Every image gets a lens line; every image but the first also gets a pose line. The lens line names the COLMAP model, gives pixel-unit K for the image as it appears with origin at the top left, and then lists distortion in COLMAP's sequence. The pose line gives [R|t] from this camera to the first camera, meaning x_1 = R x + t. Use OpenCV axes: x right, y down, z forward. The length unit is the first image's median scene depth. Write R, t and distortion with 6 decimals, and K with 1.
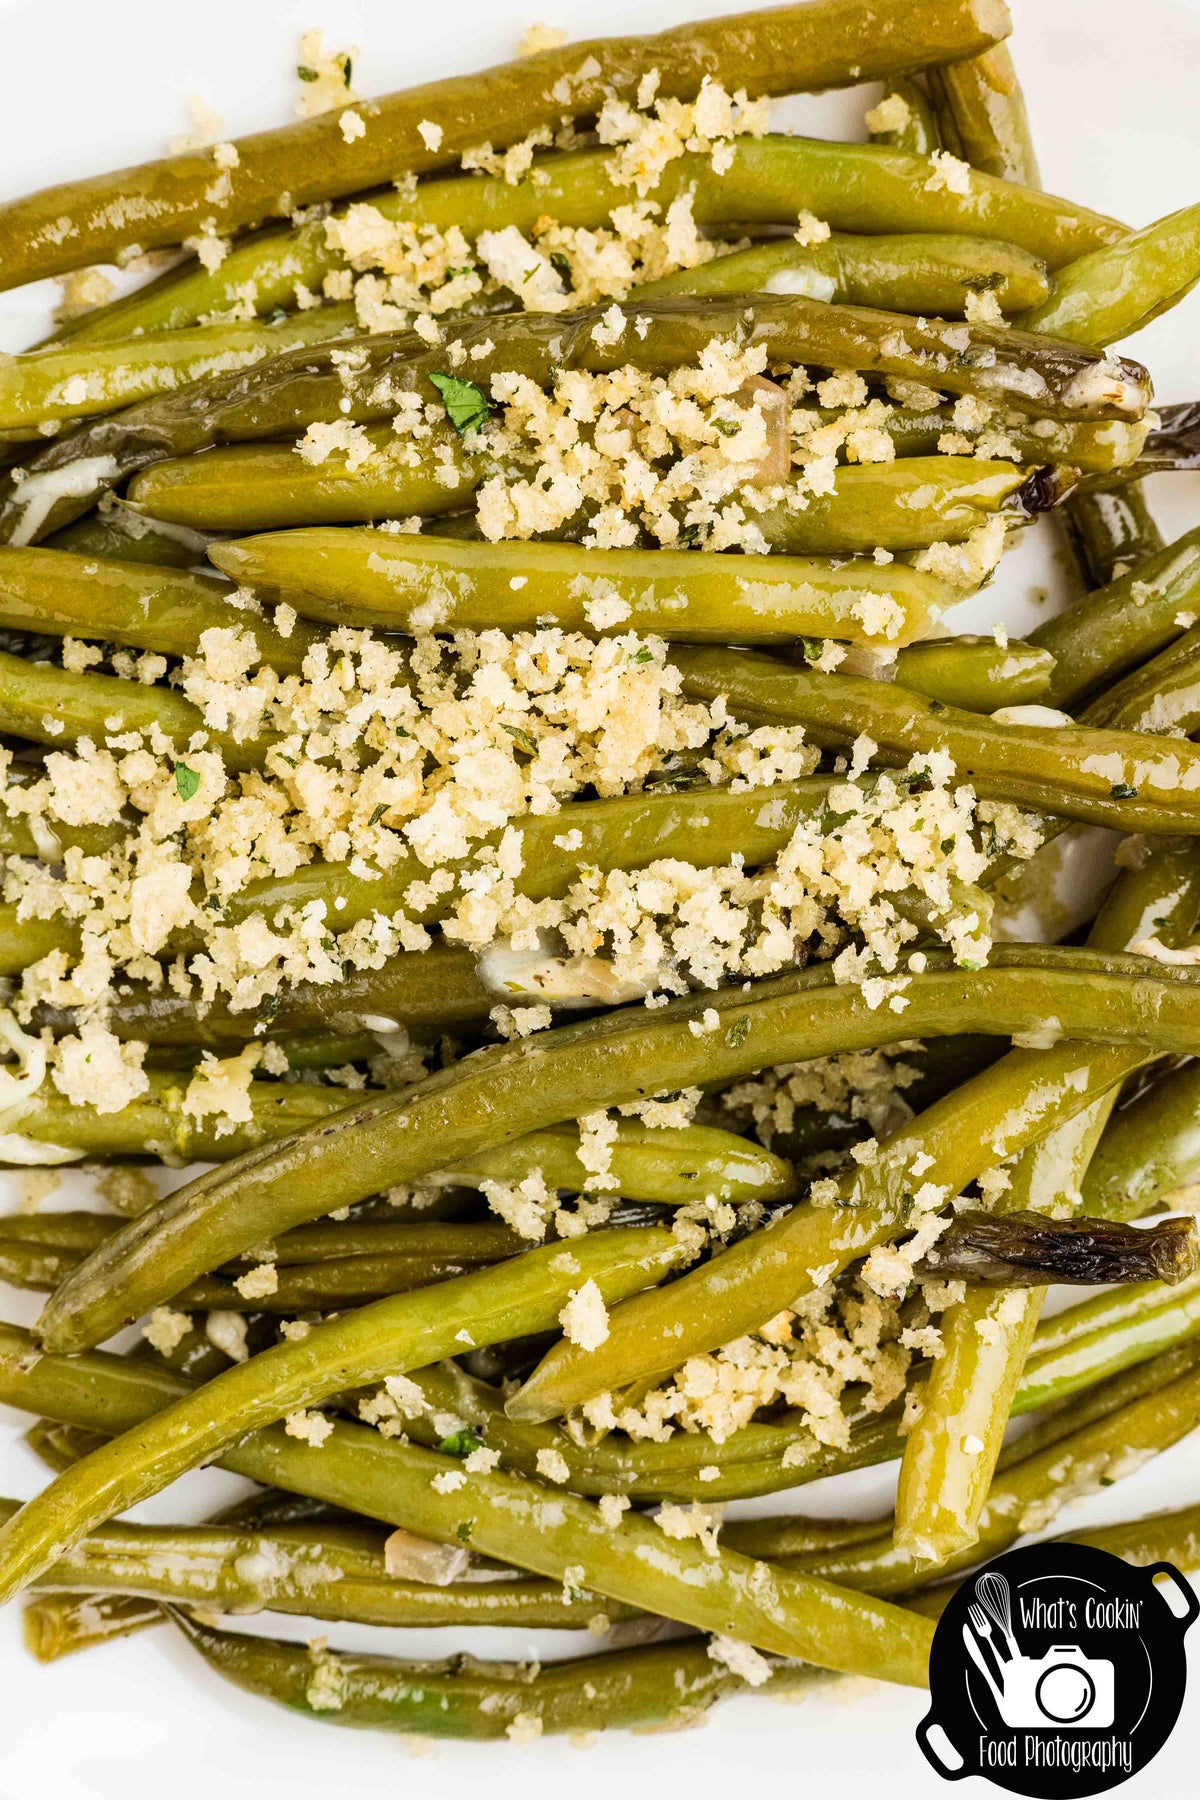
lens RADIAL K [[2977.4, 0, 588.9], [0, 2977.4, 901.0], [0, 0, 1]] dist [-0.015120, 0.000000]
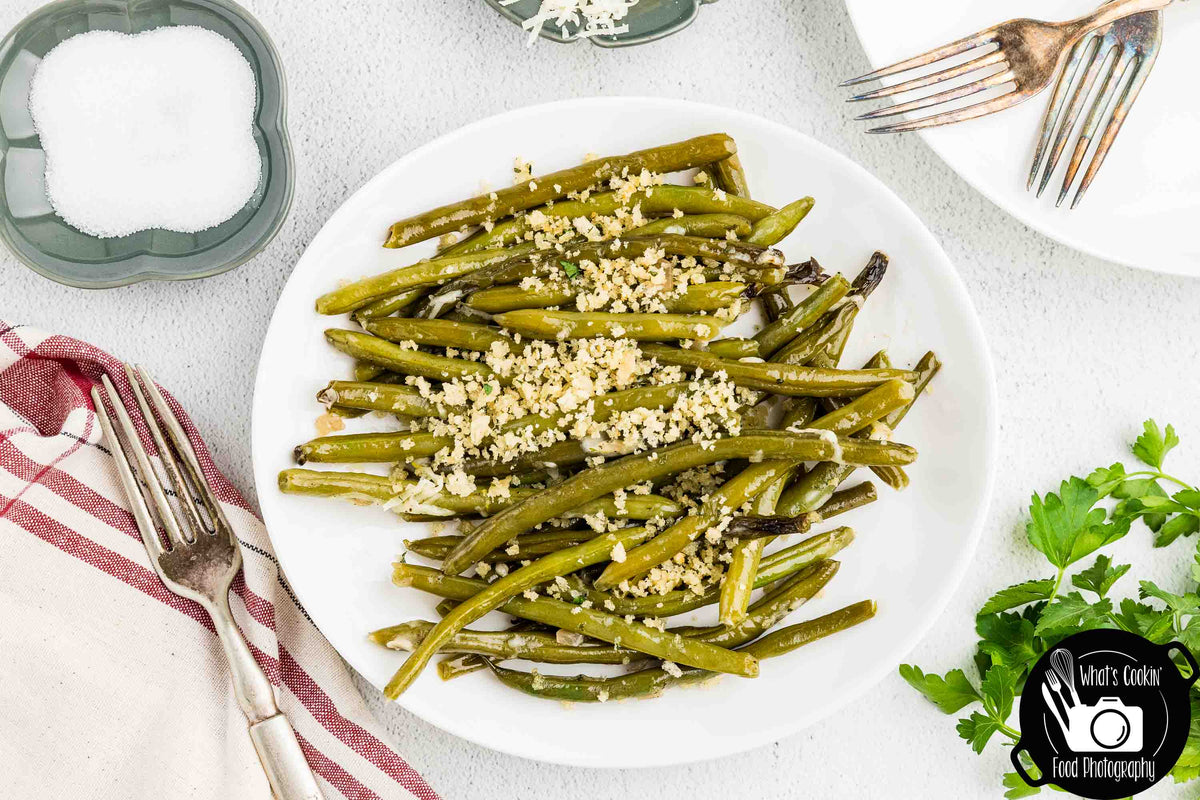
lens RADIAL K [[2398.2, 0, 592.1], [0, 2398.2, 401.3], [0, 0, 1]] dist [-0.093730, 0.000000]
pose [[0.999465, -0.032611, -0.002394, -0.017571], [0.031962, 0.989795, -0.138870, 0.328696], [0.006898, 0.138720, 0.990308, -1.522892]]
